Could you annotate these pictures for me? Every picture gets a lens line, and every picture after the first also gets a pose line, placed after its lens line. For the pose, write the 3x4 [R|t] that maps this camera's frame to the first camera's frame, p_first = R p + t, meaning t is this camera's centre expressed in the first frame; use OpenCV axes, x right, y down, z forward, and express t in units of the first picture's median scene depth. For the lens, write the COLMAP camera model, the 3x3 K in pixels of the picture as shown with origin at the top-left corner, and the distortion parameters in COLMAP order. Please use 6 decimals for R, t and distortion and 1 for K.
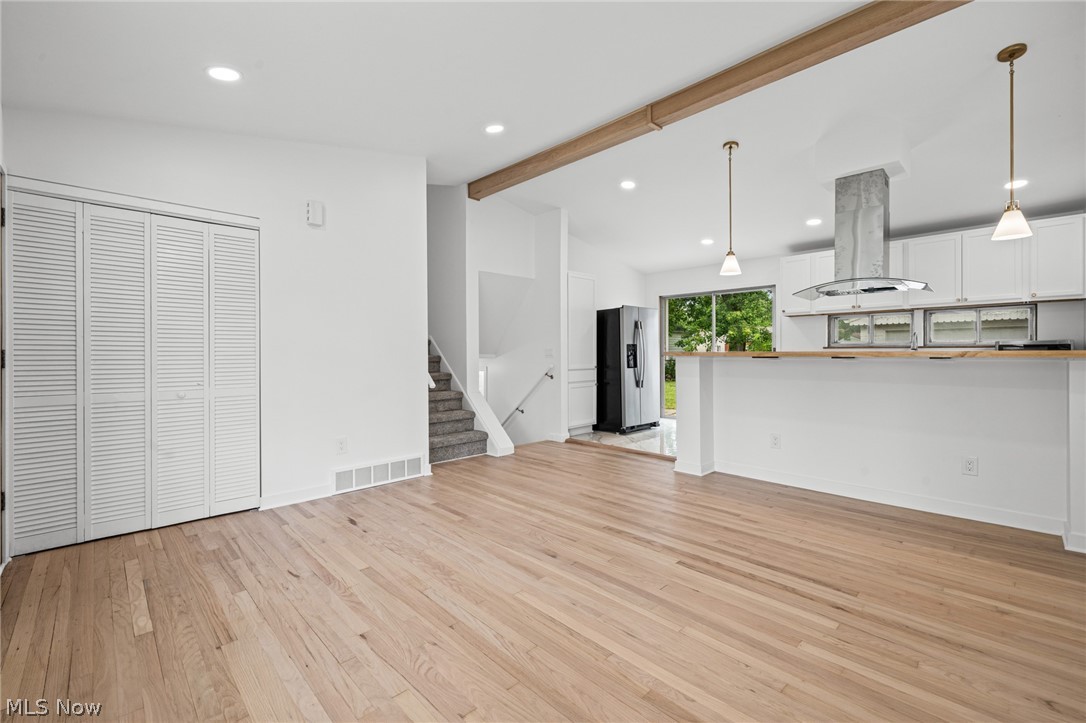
lens RADIAL K [[463.5, 0, 540.4], [0, 463.5, 358.2], [0, 0, 1]] dist [-0.000753, -0.000065]
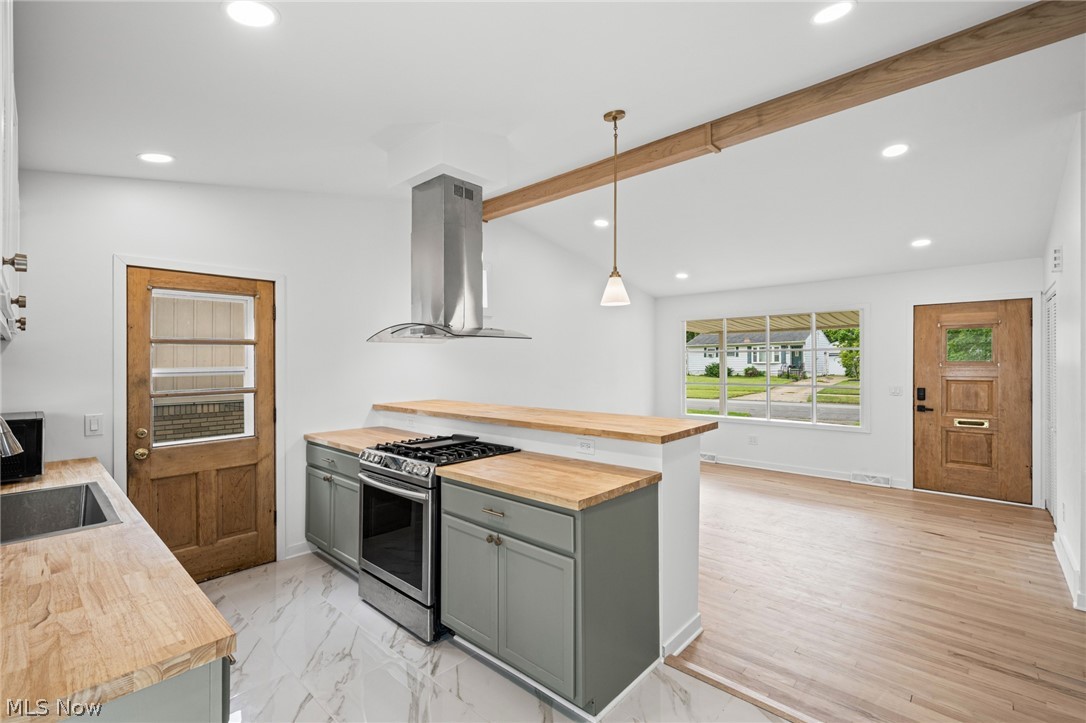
lens RADIAL K [[480.4, 0, 541.9], [0, 480.4, 366.7], [0, 0, 1]] dist [0.000020, 0.000388]
pose [[-0.998259, 0.011169, -0.057909, 0.778923], [0.010132, 0.999784, 0.018169, -0.145587], [0.058099, 0.017550, -0.998157, 2.366817]]
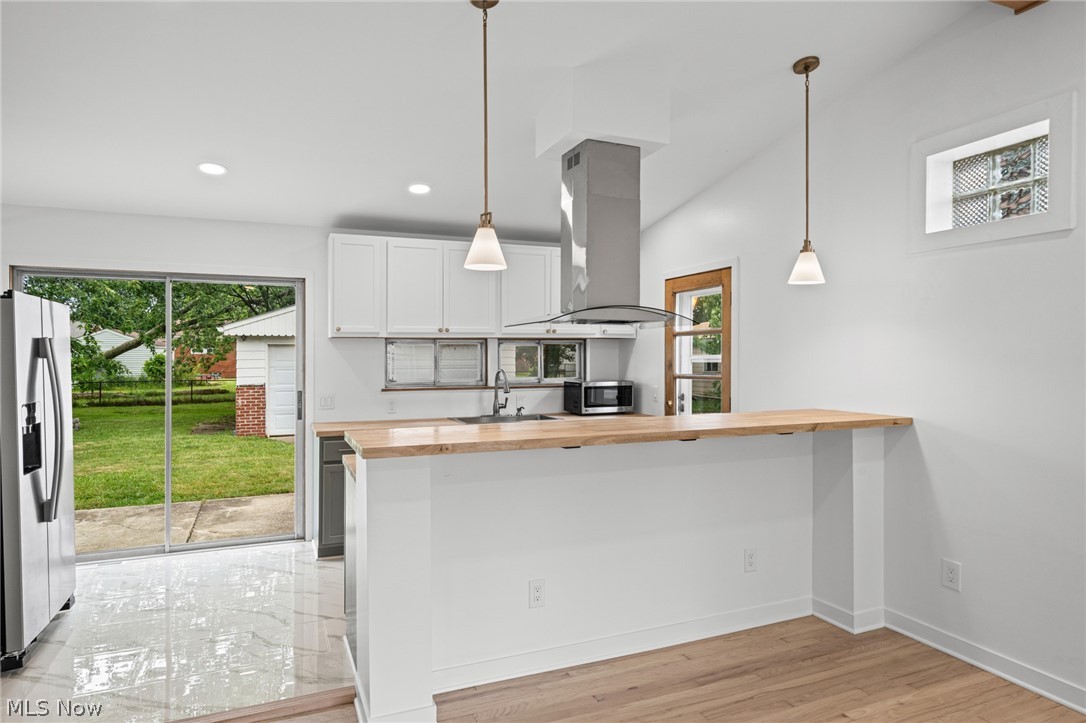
lens RADIAL K [[638.6, 0, 543.0], [0, 638.6, 361.5], [0, 0, 1]] dist [0.003839, -0.000001]
pose [[0.359314, -0.005071, 0.933203, -0.239614], [0.012180, 0.999926, 0.000744, -0.120900], [-0.933137, 0.011100, 0.359349, 0.994686]]
